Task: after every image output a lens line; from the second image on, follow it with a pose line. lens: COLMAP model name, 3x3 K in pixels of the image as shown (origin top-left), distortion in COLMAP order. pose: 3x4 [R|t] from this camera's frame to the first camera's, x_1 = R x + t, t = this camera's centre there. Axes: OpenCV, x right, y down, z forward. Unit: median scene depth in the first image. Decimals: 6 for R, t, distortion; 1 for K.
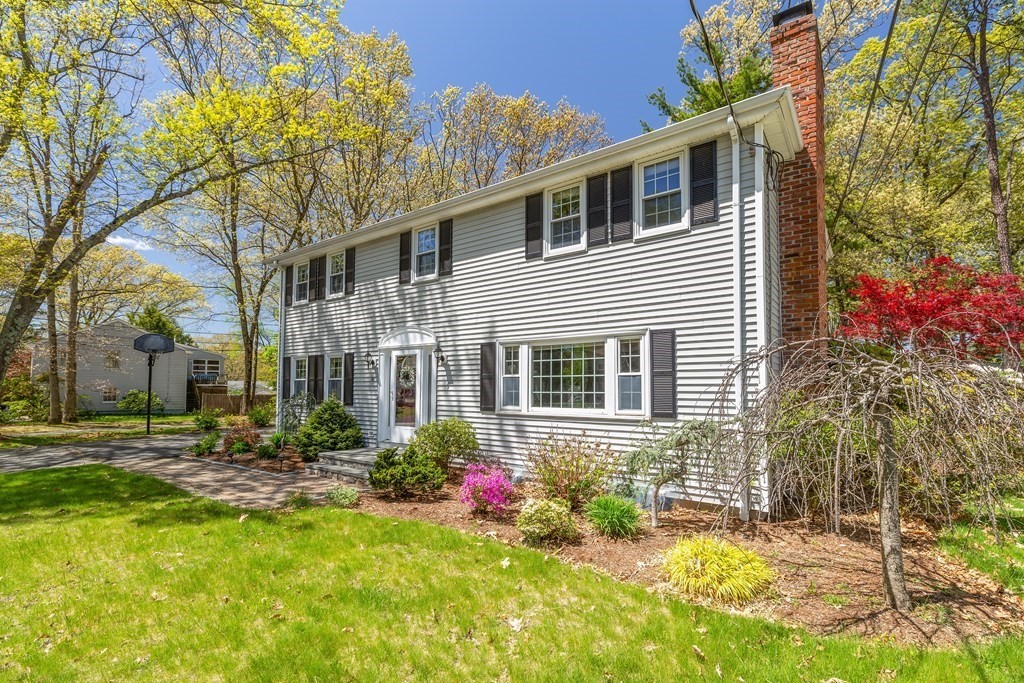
lens RADIAL K [[401.9, 0, 476.1], [0, 401.9, 376.7], [0, 0, 1]] dist [0.000211, 0.000665]
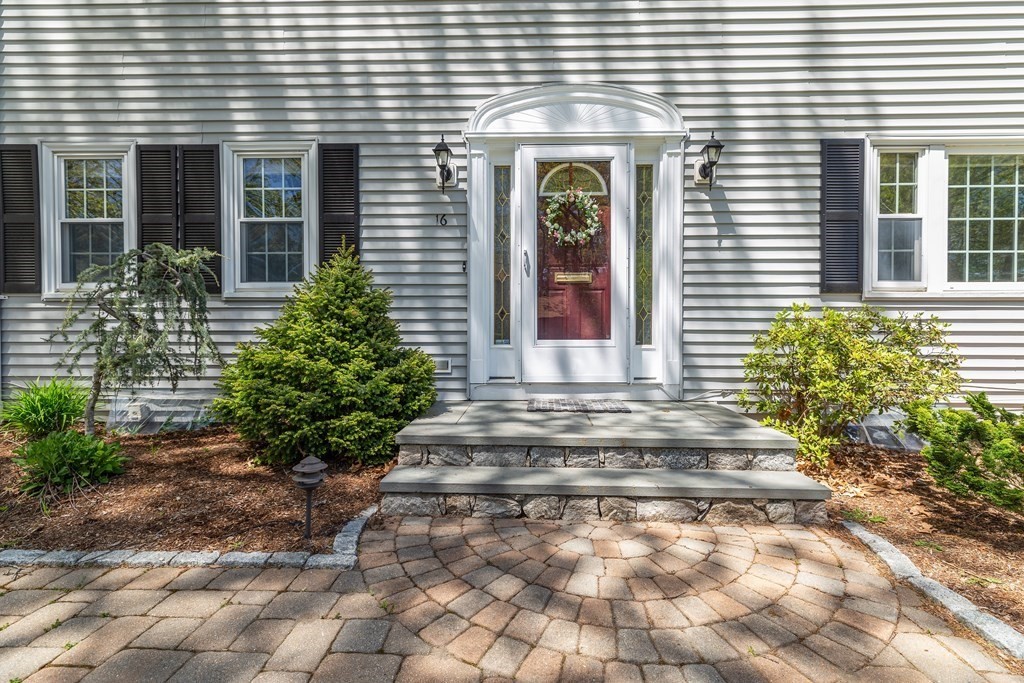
lens RADIAL K [[513.9, 0, 565.5], [0, 513.9, 325.1], [0, 0, 1]] dist [0.013320, 0.000175]
pose [[0.838832, 0.001388, 0.544389, -0.523964], [-0.021359, 0.999311, 0.030364, 0.106808], [-0.543971, -0.037098, 0.838283, 0.668770]]
